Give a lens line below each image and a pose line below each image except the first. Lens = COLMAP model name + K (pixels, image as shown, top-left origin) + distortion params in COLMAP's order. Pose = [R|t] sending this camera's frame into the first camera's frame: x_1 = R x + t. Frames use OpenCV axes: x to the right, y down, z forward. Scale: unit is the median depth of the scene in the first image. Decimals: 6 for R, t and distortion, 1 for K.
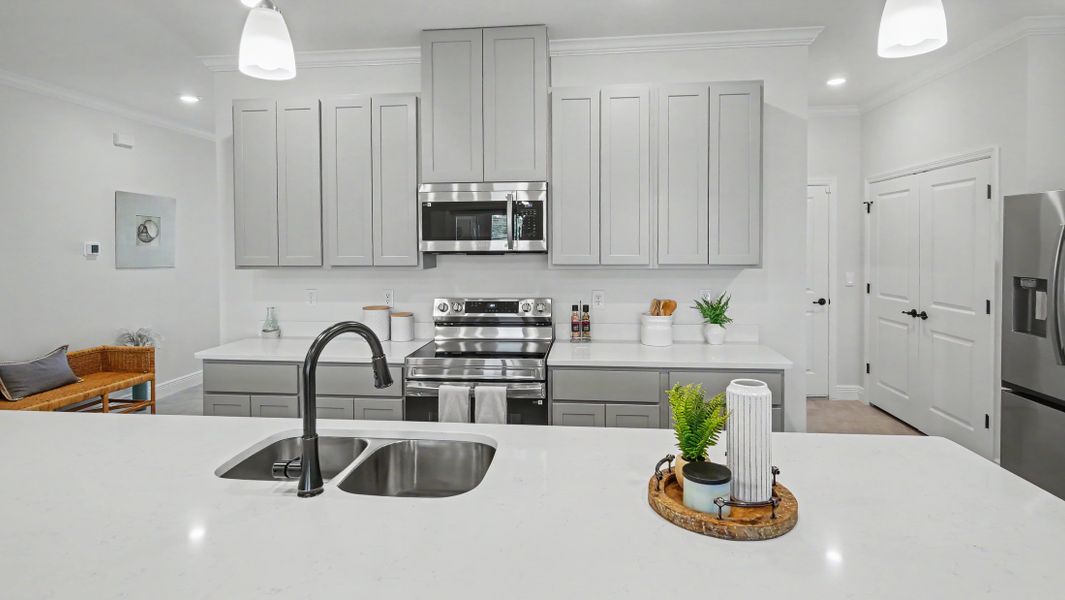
lens RADIAL K [[561.8, 0, 540.3], [0, 561.8, 256.5], [0, 0, 1]] dist [0.001583, 0.001389]
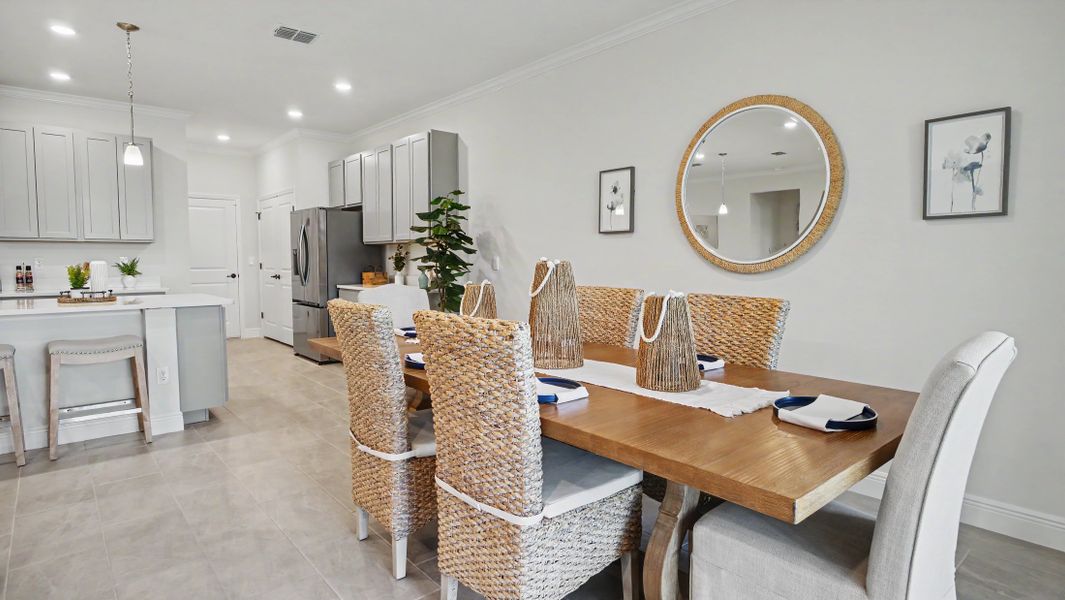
lens RADIAL K [[568.1, 0, 528.7], [0, 568.1, 292.4], [0, 0, 1]] dist [0.002753, -0.000312]
pose [[0.698817, -0.037943, 0.714293, -0.076384], [0.011311, 0.999053, 0.042003, 0.109402], [-0.715211, -0.021273, 0.698585, -1.056612]]
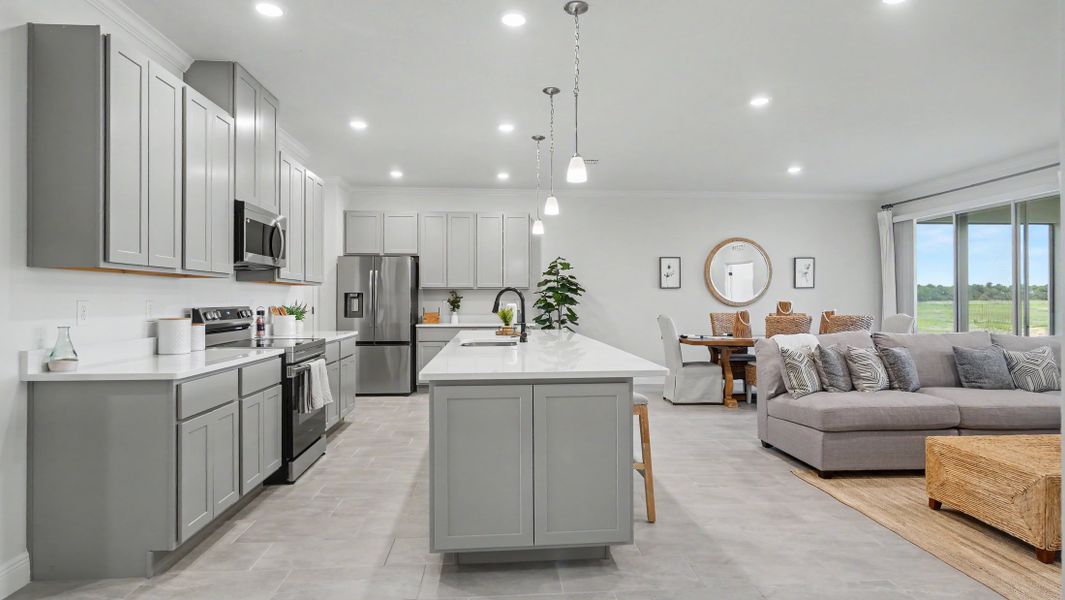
lens RADIAL K [[568.1, 0, 534.7], [0, 568.1, 298.7], [0, 0, 1]] dist [0.002753, -0.000312]
pose [[-0.167558, 0.009116, 0.985820, -1.349230], [0.024928, 0.999677, -0.005007, 0.080779], [-0.985547, 0.023736, -0.167731, 0.581568]]
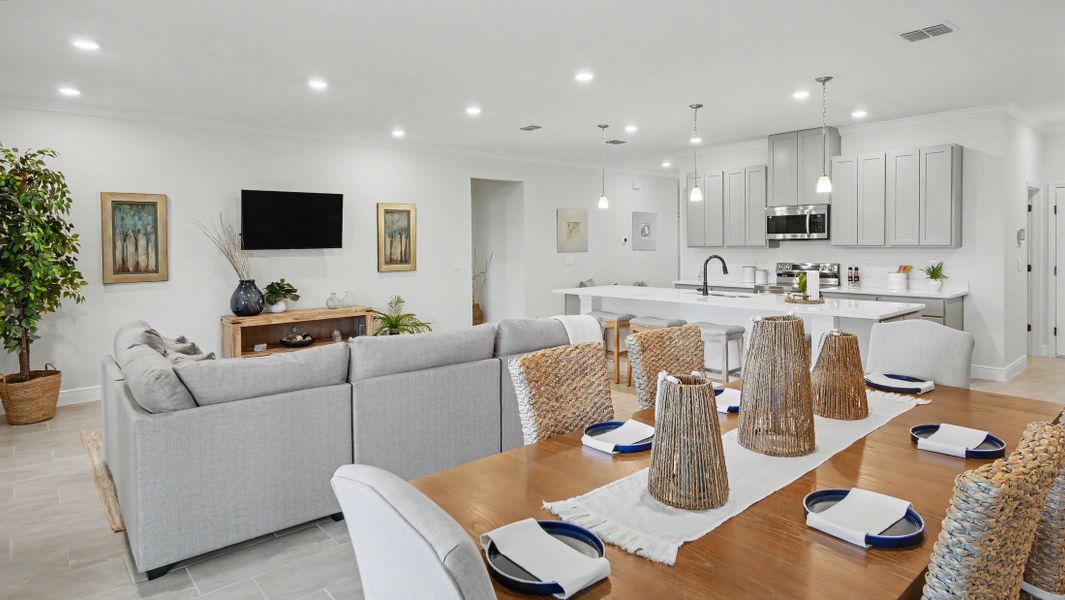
lens RADIAL K [[591.4, 0, 526.5], [0, 591.4, 258.9], [0, 0, 1]] dist [0.000764, 0.000085]
pose [[0.728873, 0.015888, -0.684464, 0.635034], [-0.008271, 0.999862, 0.014402, 0.039564], [0.684599, -0.004836, 0.728904, -1.213272]]
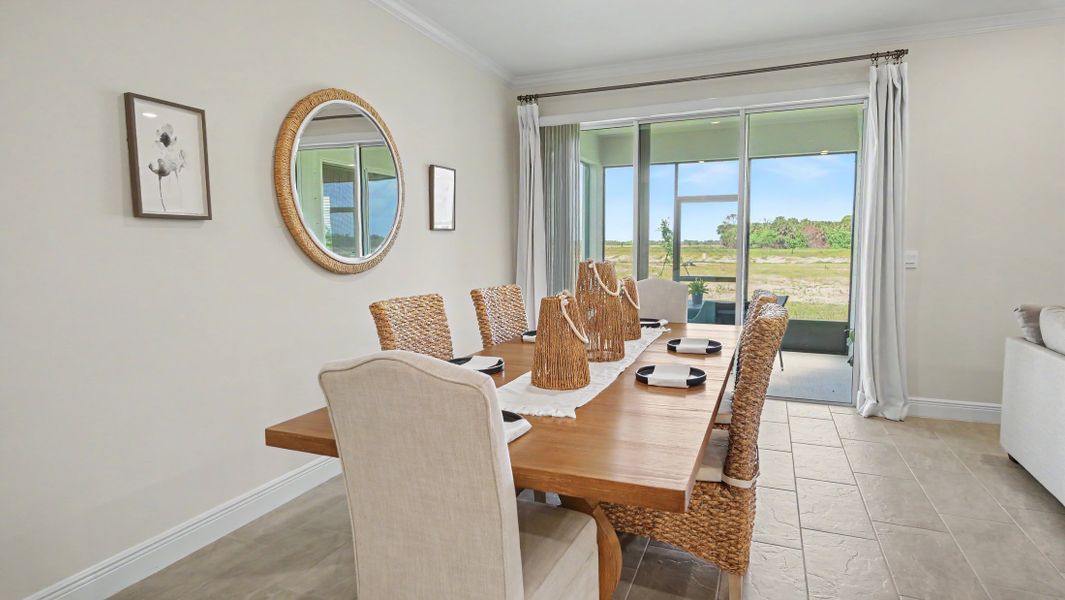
lens RADIAL K [[568.1, 0, 528.4], [0, 568.1, 290.3], [0, 0, 1]] dist [0.002753, -0.000312]
pose [[-0.955626, -0.011531, 0.294357, 0.304206], [0.017780, 0.995154, 0.096706, 0.064917], [-0.294046, 0.097648, -0.950790, 0.136080]]
